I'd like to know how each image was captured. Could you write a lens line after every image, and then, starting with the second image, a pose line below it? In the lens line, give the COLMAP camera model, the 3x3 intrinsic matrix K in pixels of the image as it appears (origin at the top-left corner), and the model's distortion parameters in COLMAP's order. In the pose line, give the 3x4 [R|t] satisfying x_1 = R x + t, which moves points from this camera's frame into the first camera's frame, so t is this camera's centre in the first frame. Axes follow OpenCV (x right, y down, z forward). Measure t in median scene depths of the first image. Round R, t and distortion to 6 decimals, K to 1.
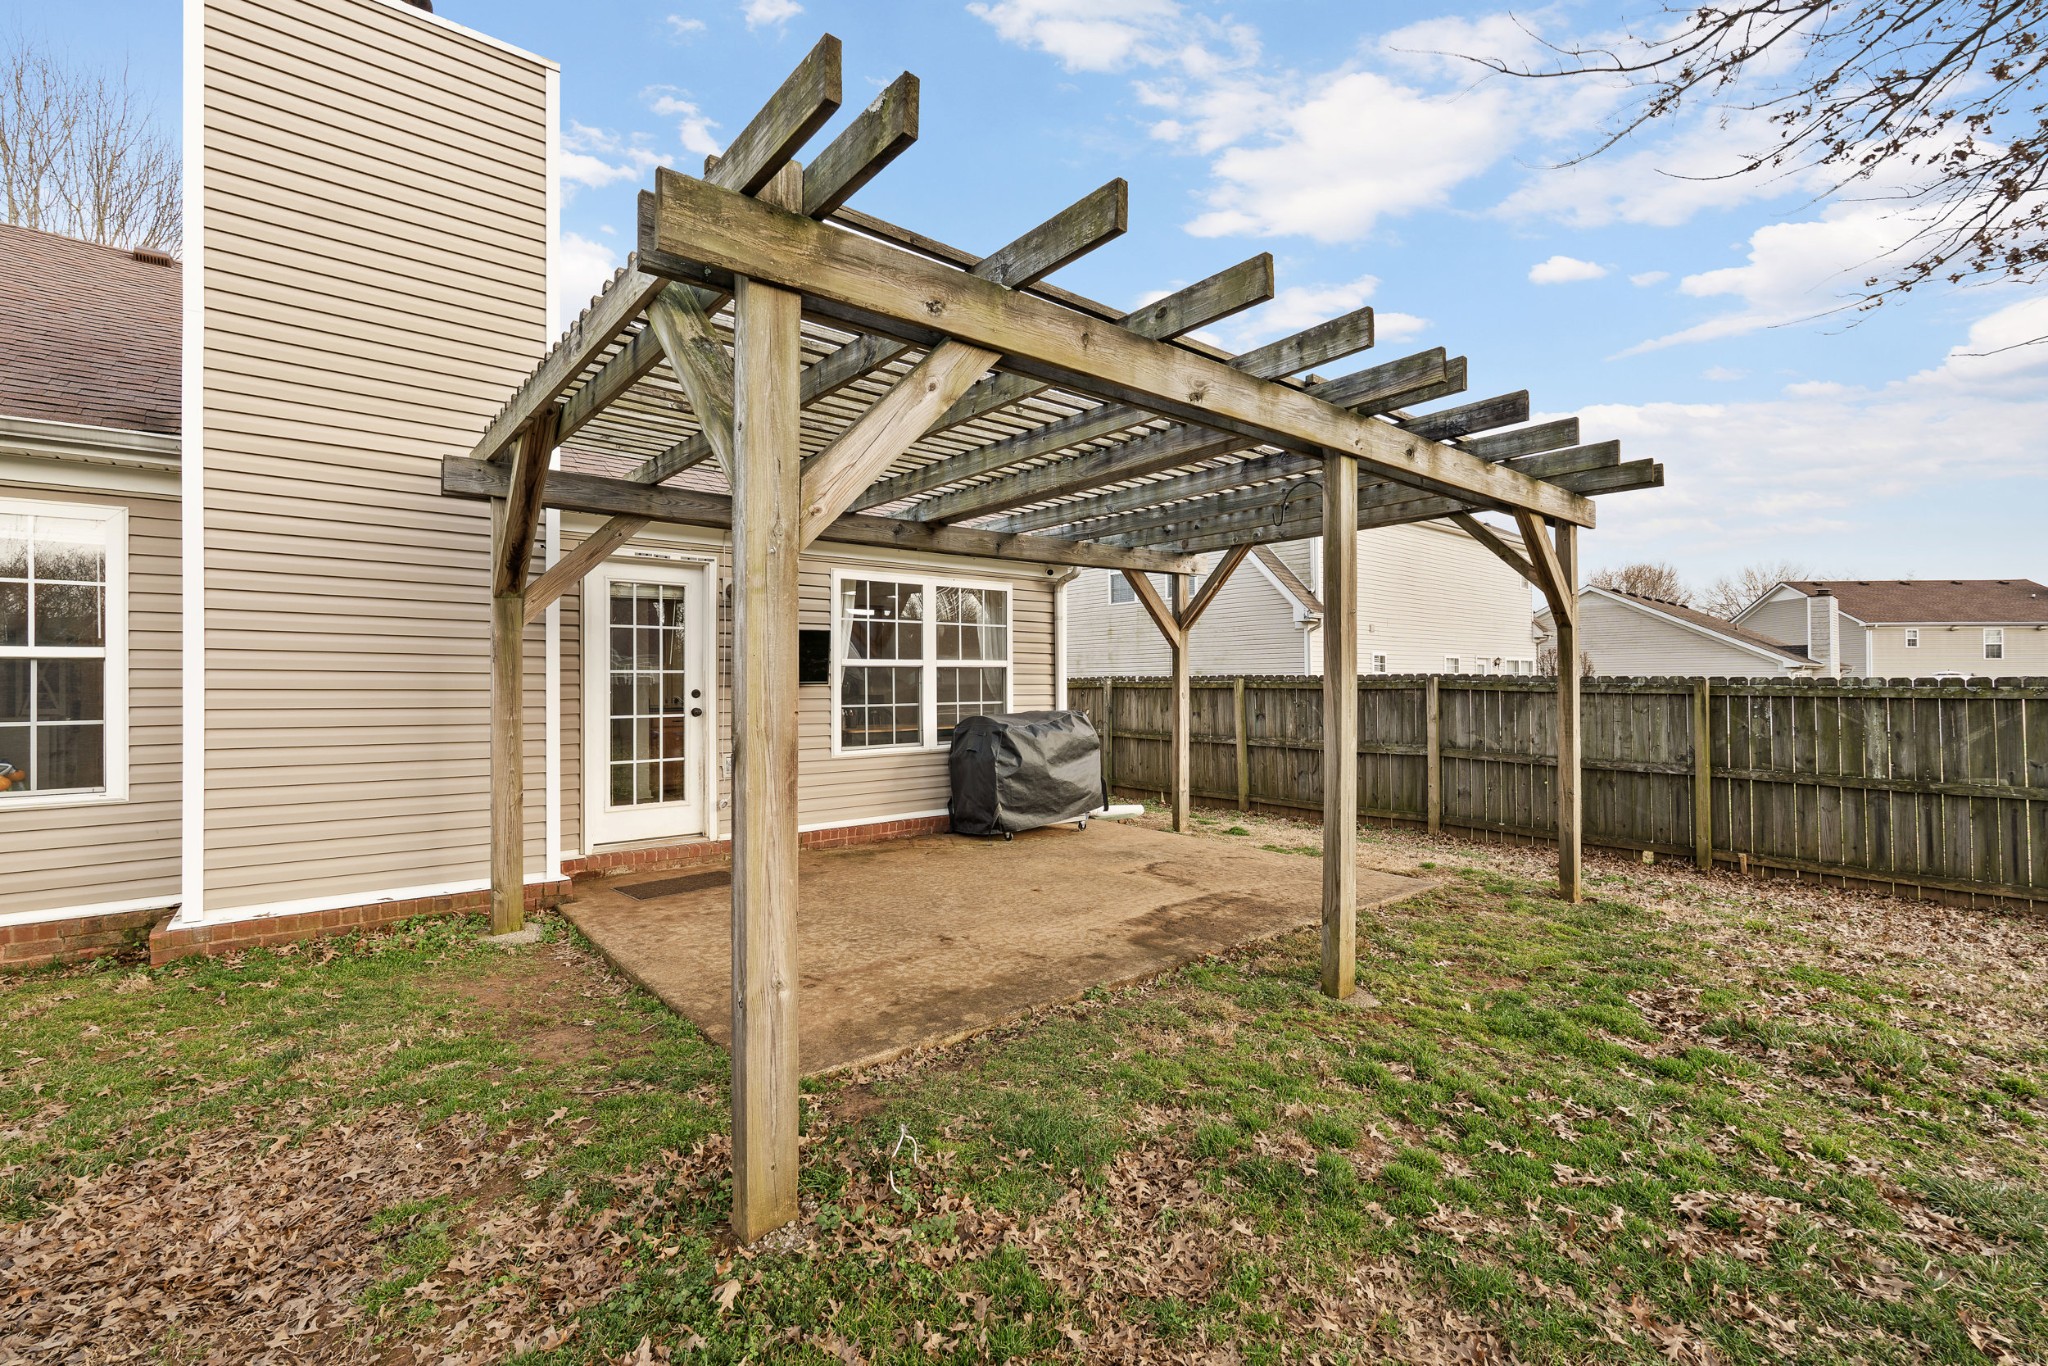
lens RADIAL K [[900.3, 0, 1021.9], [0, 900.3, 679.5], [0, 0, 1]] dist [0.028116, -0.000087]
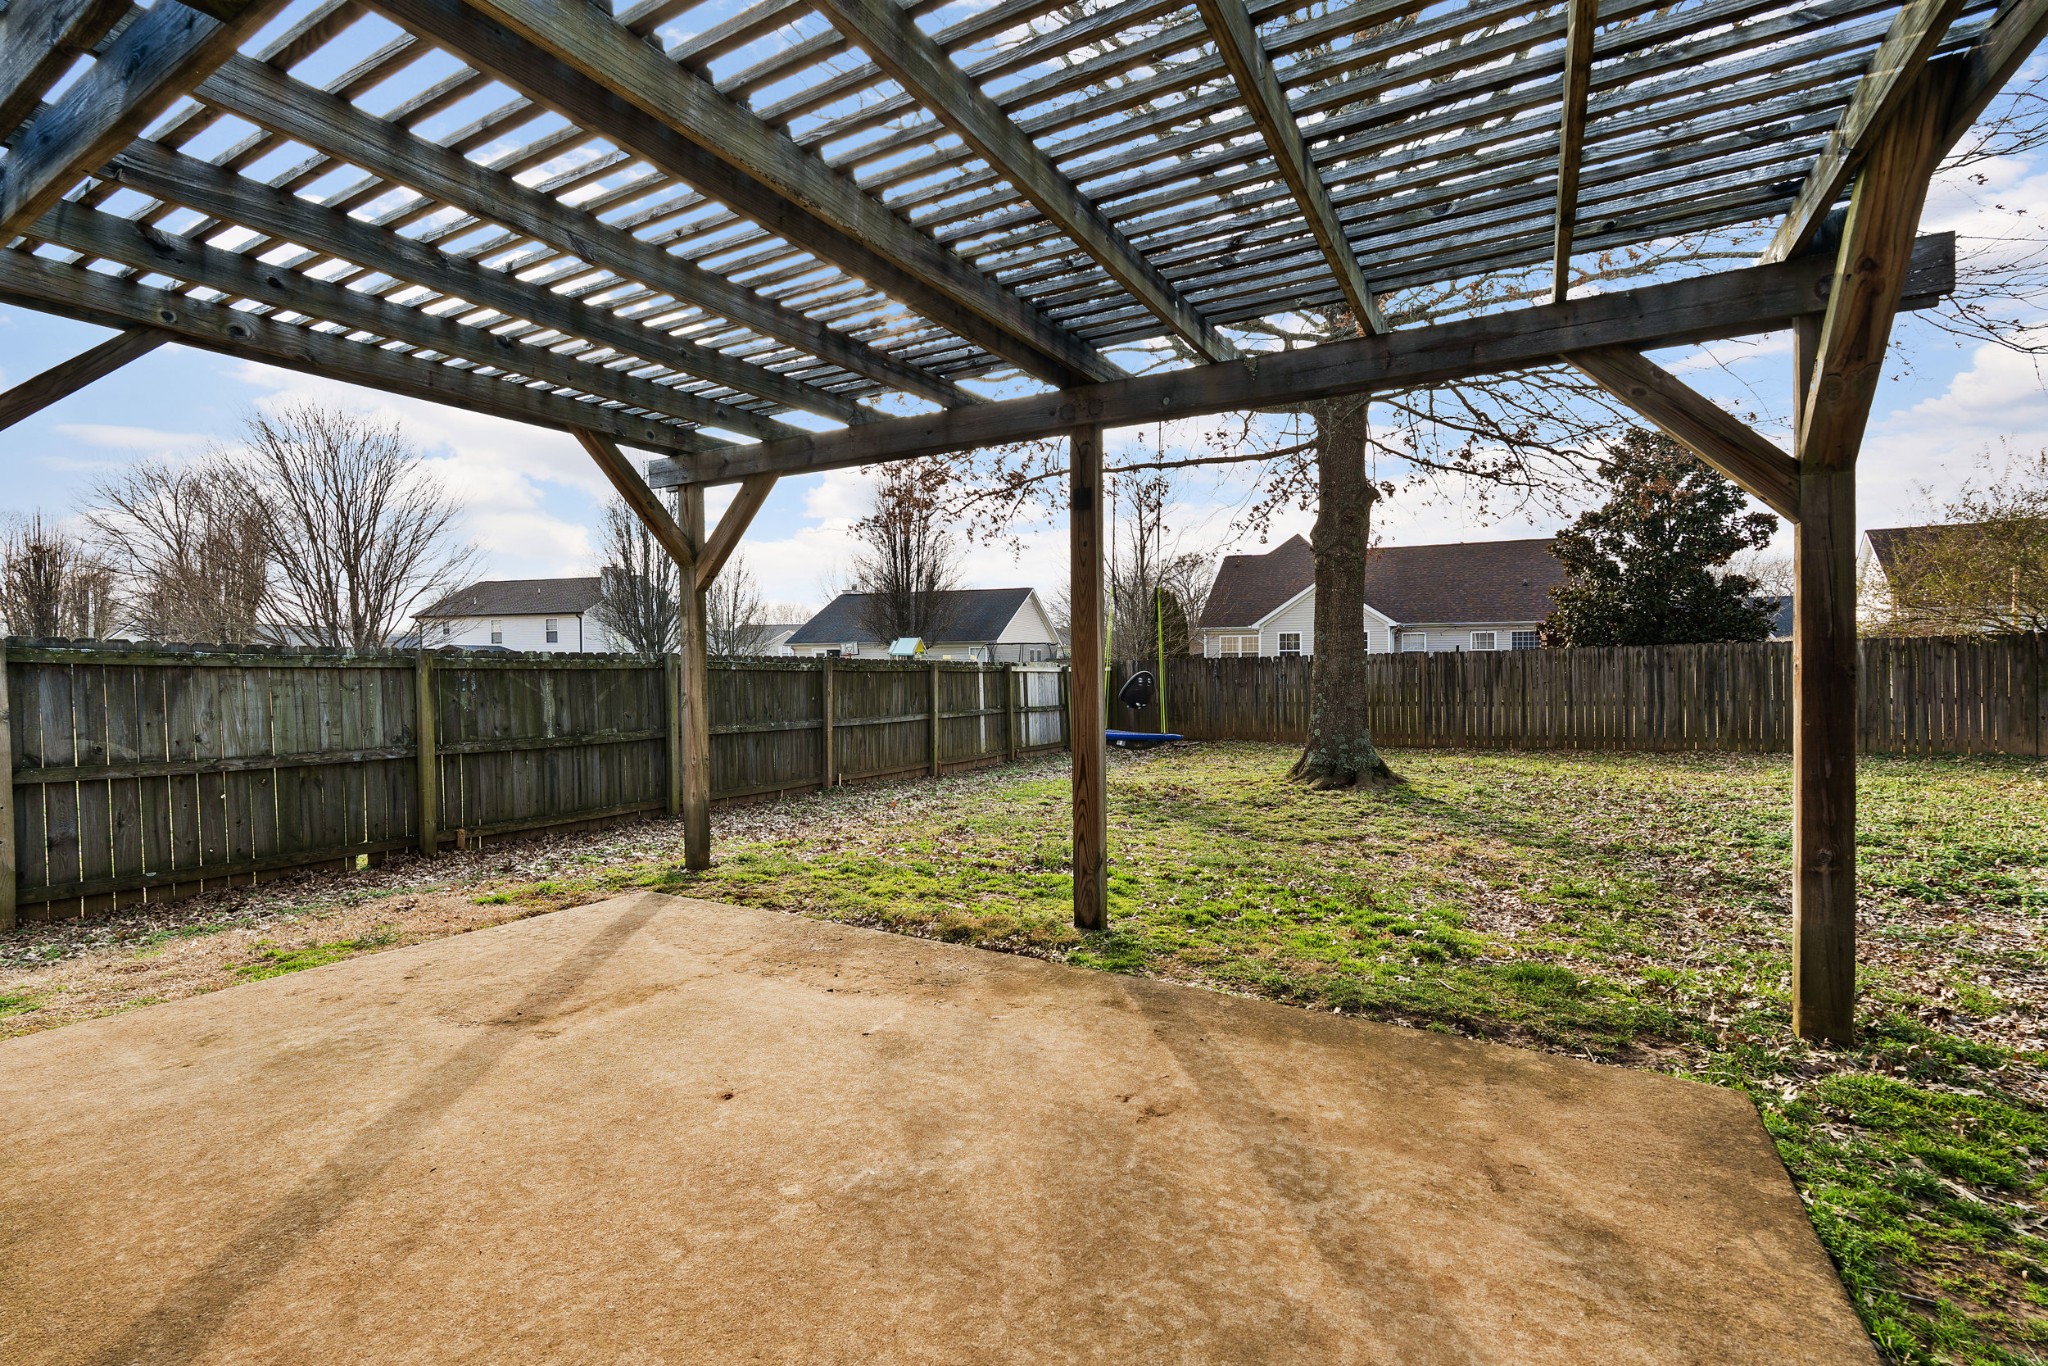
lens RADIAL K [[900.3, 0, 1022.0], [0, 900.3, 673.8], [0, 0, 1]] dist [0.028116, -0.000087]
pose [[-0.339201, -0.005541, 0.940697, -0.323323], [-0.001682, 0.999985, 0.005284, 0.015969], [-0.940712, 0.000210, -0.339205, 0.726728]]
